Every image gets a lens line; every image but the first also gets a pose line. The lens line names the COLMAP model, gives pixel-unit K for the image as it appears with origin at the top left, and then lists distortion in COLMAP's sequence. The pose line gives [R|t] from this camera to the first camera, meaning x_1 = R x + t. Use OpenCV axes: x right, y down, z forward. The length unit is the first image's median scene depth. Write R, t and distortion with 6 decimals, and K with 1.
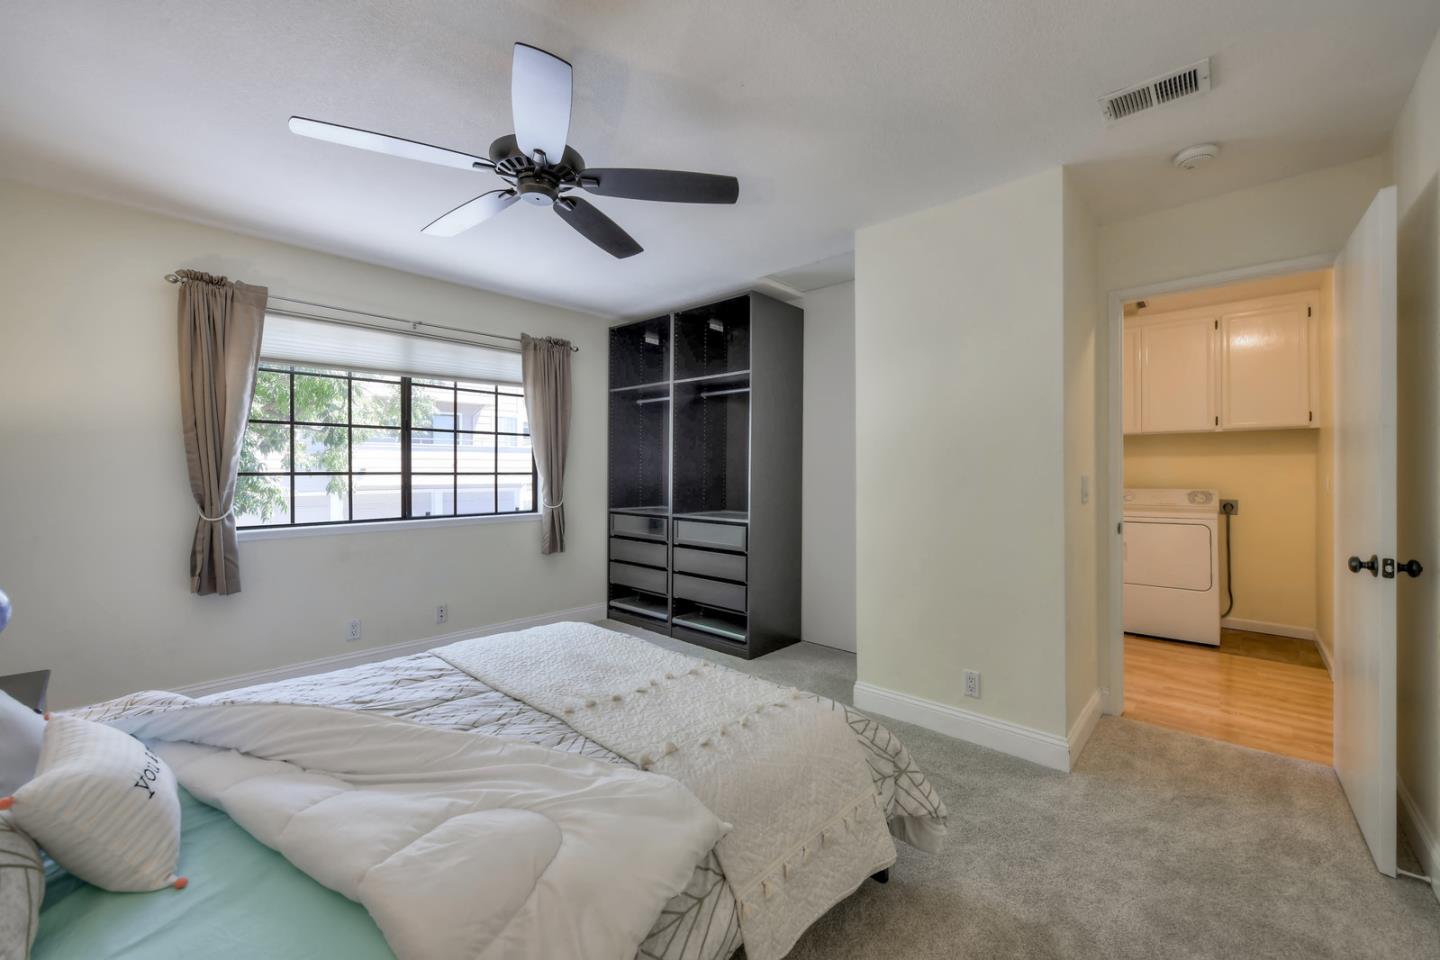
lens RADIAL K [[575.4, 0, 731.9], [0, 575.4, 473.7], [0, 0, 1]] dist [-0.012074, -0.000622]
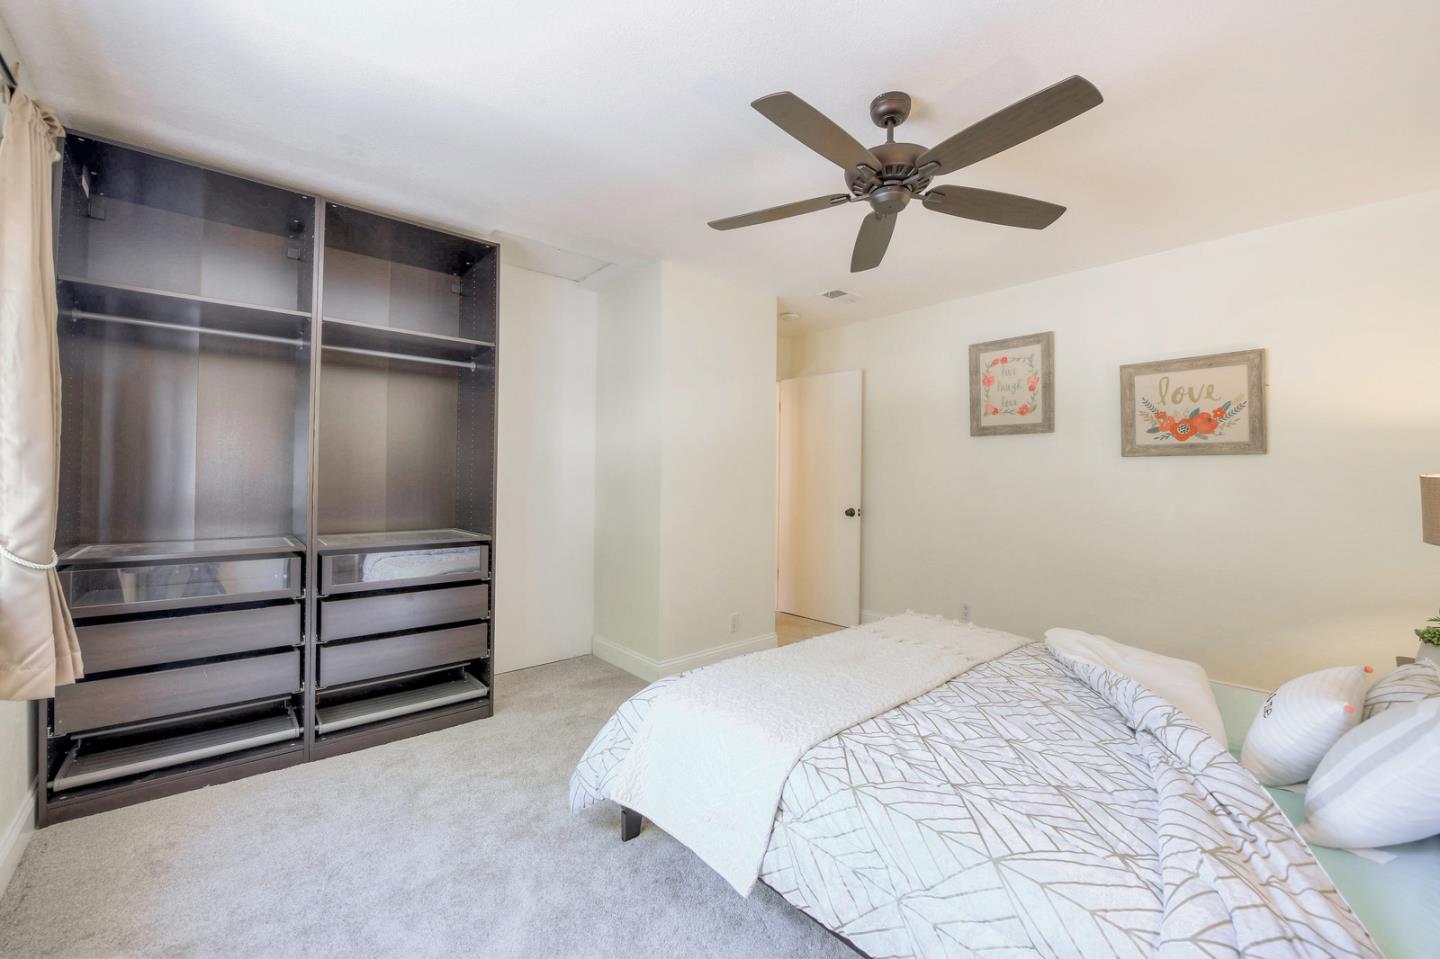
lens RADIAL K [[575.4, 0, 731.9], [0, 575.4, 473.2], [0, 0, 1]] dist [-0.012074, -0.000622]
pose [[0.110431, -0.000239, 0.993884, -0.628500], [-0.010324, 0.999946, 0.001387, -0.008632], [-0.993830, -0.010414, 0.110423, 0.523345]]
